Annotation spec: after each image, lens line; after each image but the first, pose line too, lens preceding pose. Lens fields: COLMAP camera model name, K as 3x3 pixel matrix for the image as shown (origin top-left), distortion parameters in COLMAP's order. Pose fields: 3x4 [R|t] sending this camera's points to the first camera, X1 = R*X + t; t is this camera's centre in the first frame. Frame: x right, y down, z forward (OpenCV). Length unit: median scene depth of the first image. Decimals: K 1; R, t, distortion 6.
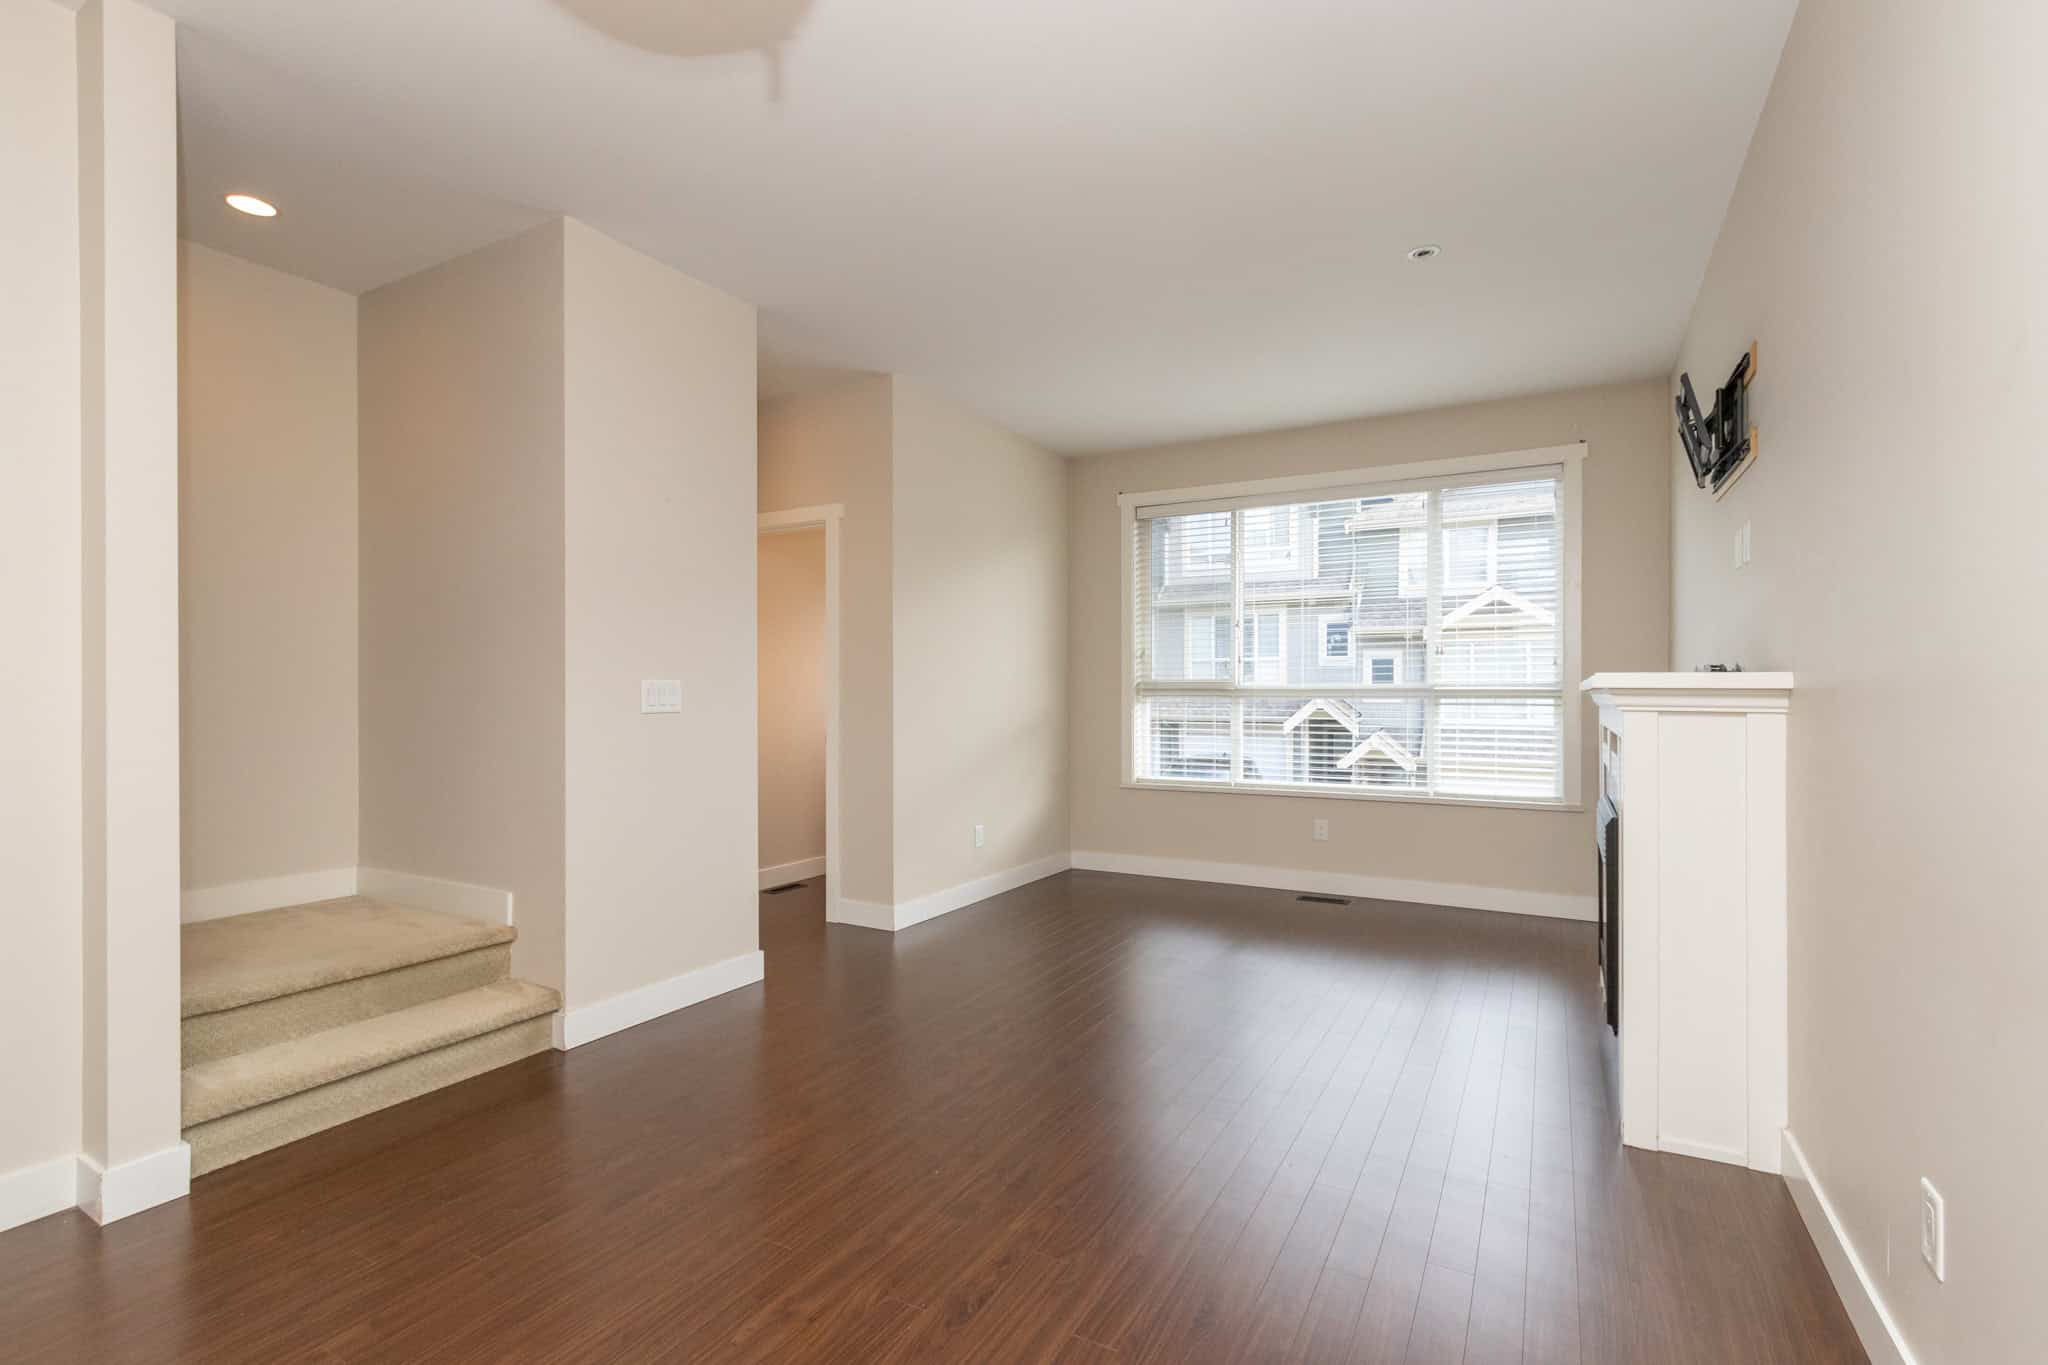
lens RADIAL K [[927.9, 0, 1021.0], [0, 927.9, 690.0], [0, 0, 1]] dist [-0.001262, -0.000128]
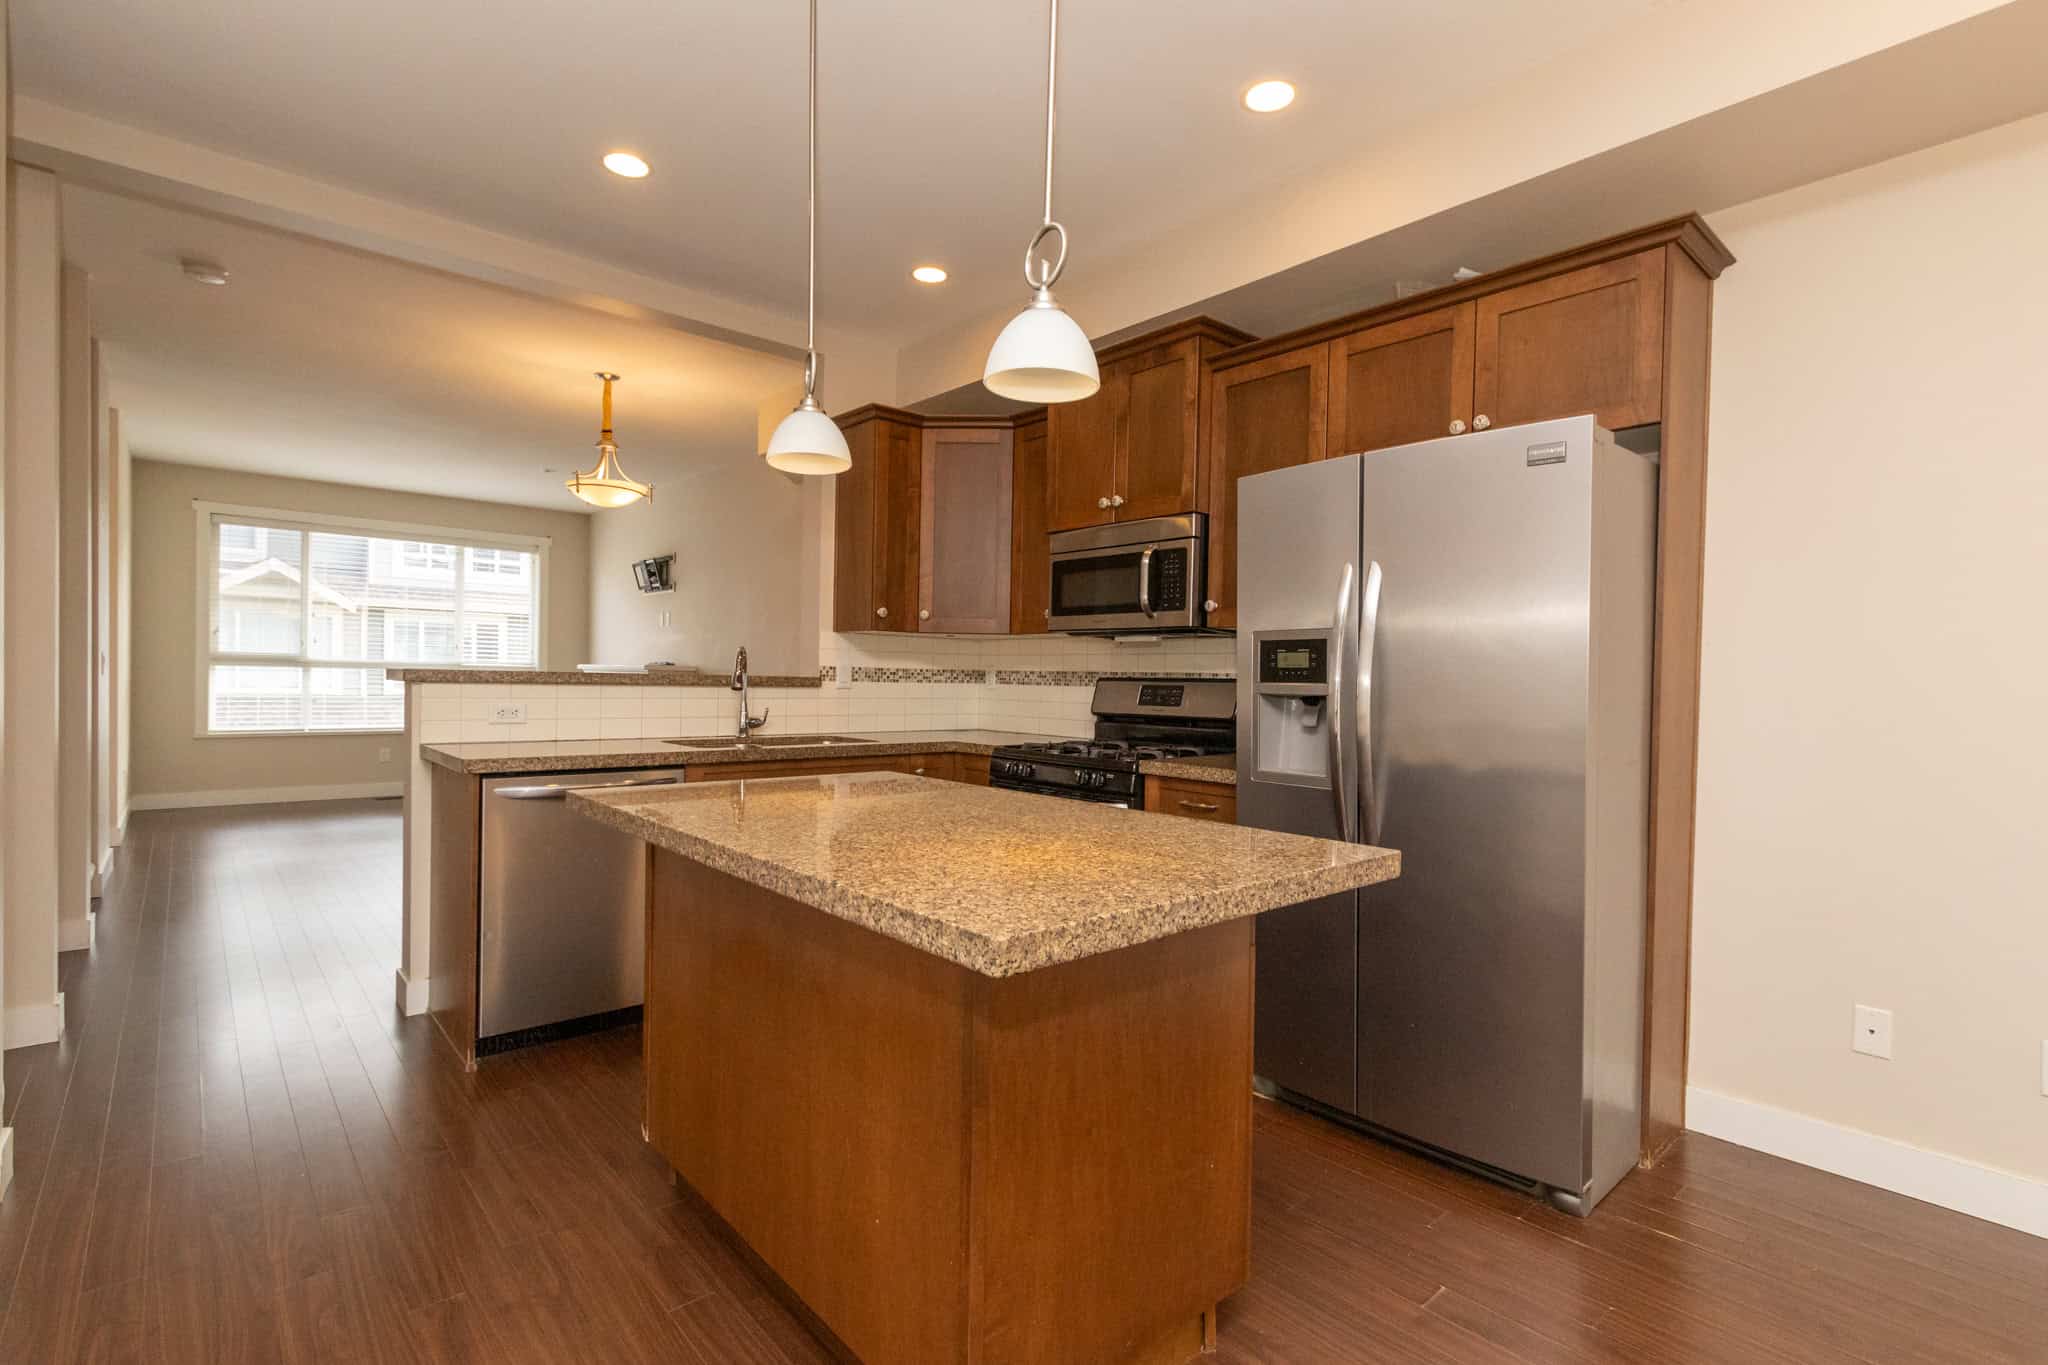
lens RADIAL K [[961.7, 0, 1033.3], [0, 961.7, 697.2], [0, 0, 1]] dist [0.001617, 0.000066]
pose [[0.319767, -0.012722, 0.947411, -0.772490], [-0.023424, 0.999498, 0.021328, -0.002954], [-0.947207, -0.029012, 0.319308, -0.480496]]
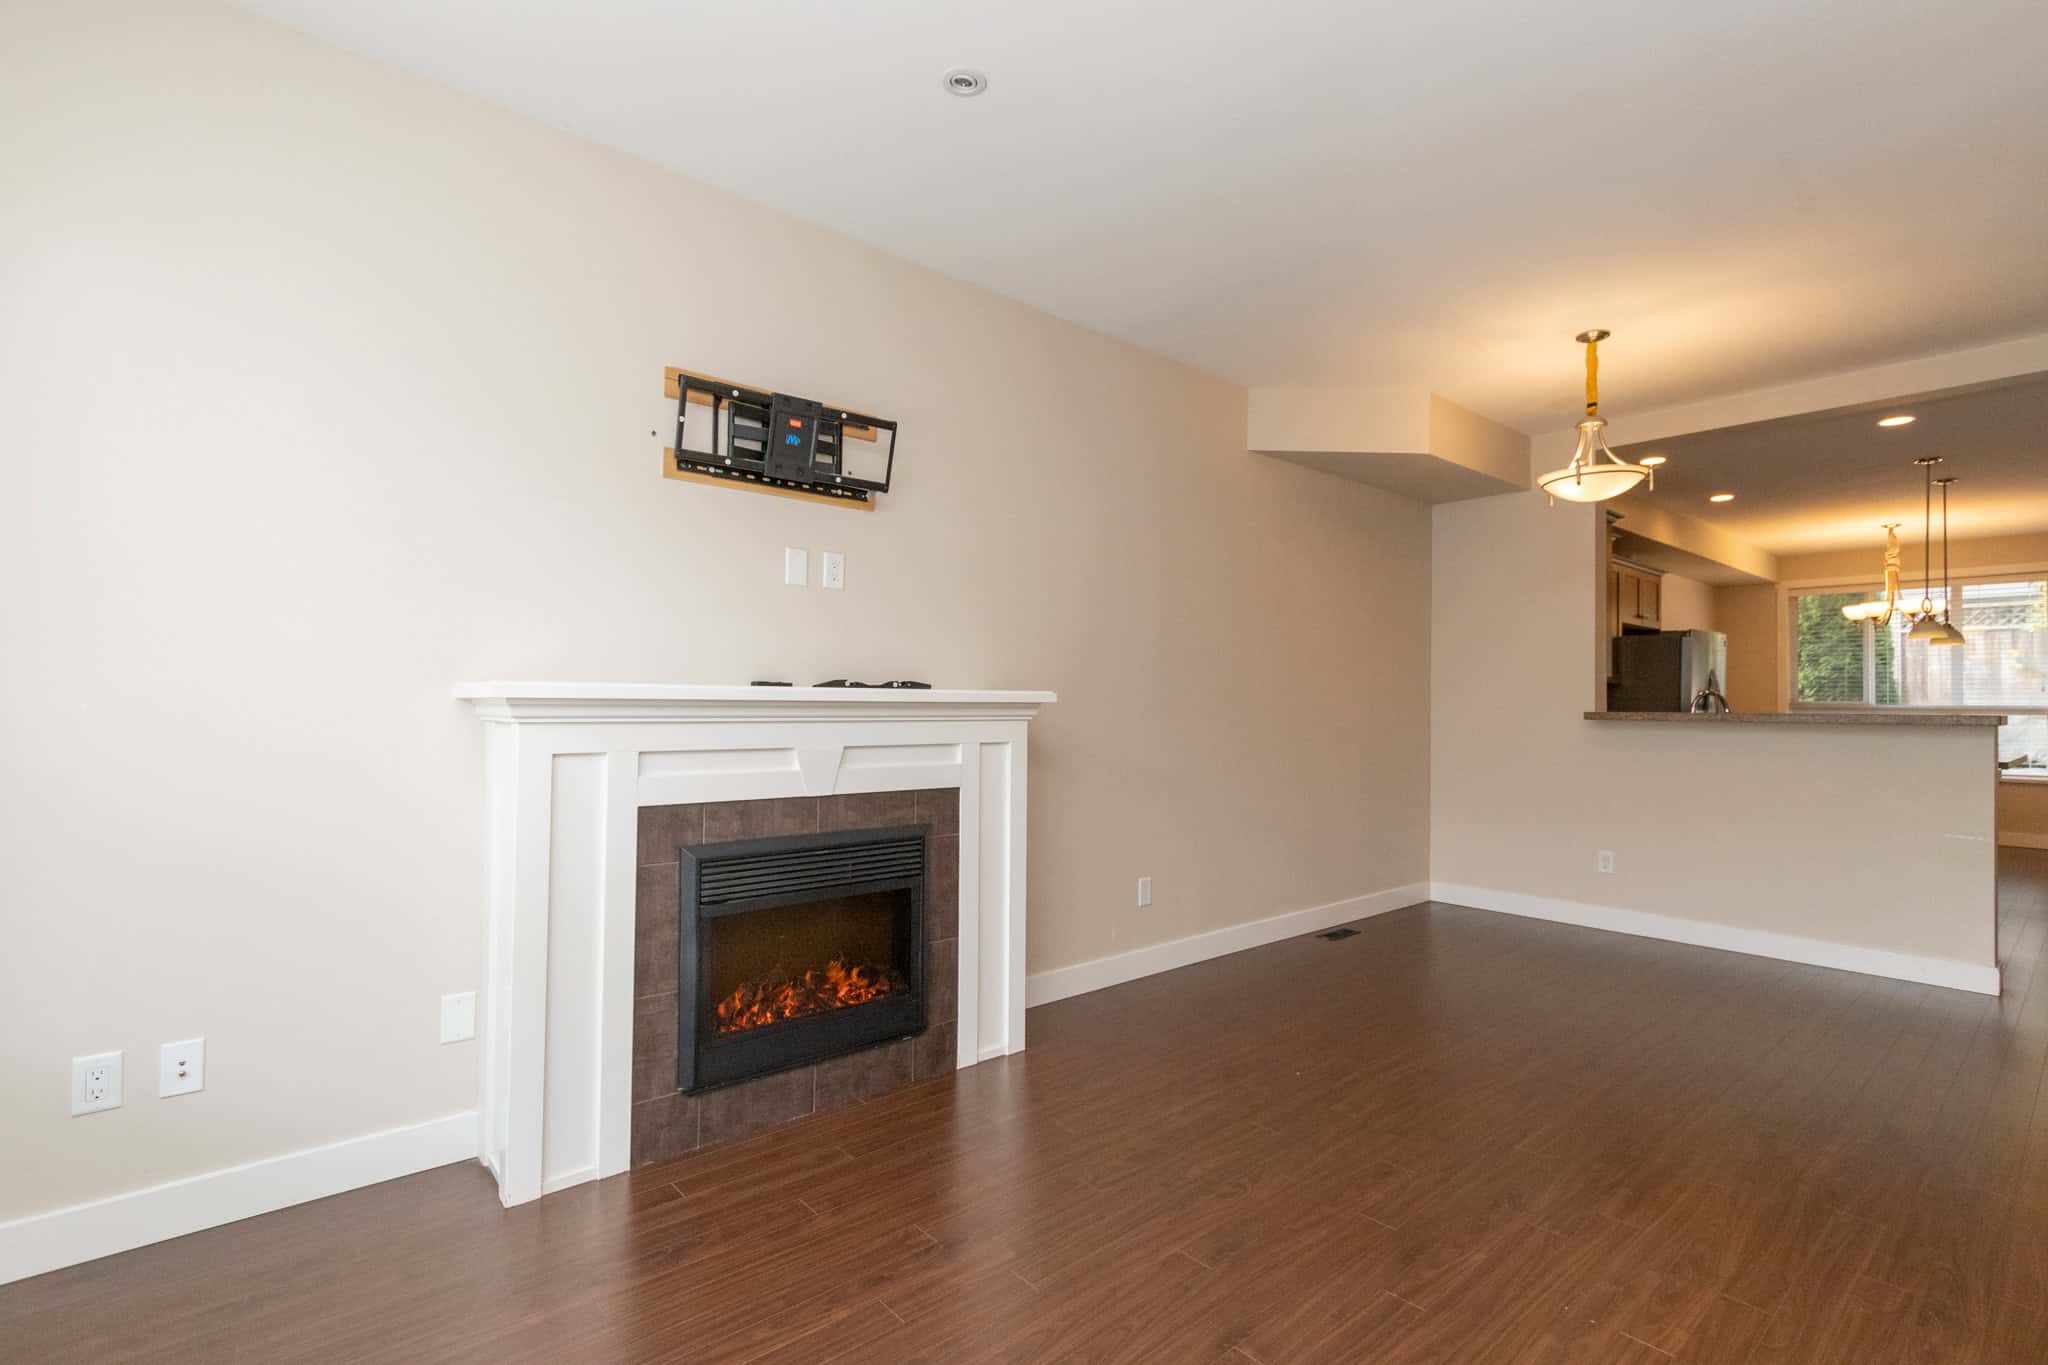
lens RADIAL K [[970.4, 0, 1053.3], [0, 970.4, 689.2], [0, 0, 1]] dist [-0.001467, -0.000215]
pose [[-0.950897, -0.003743, 0.309485, 0.085085], [-0.010048, 0.999773, -0.018780, 0.002069], [-0.309344, -0.020967, -0.950719, 0.944434]]
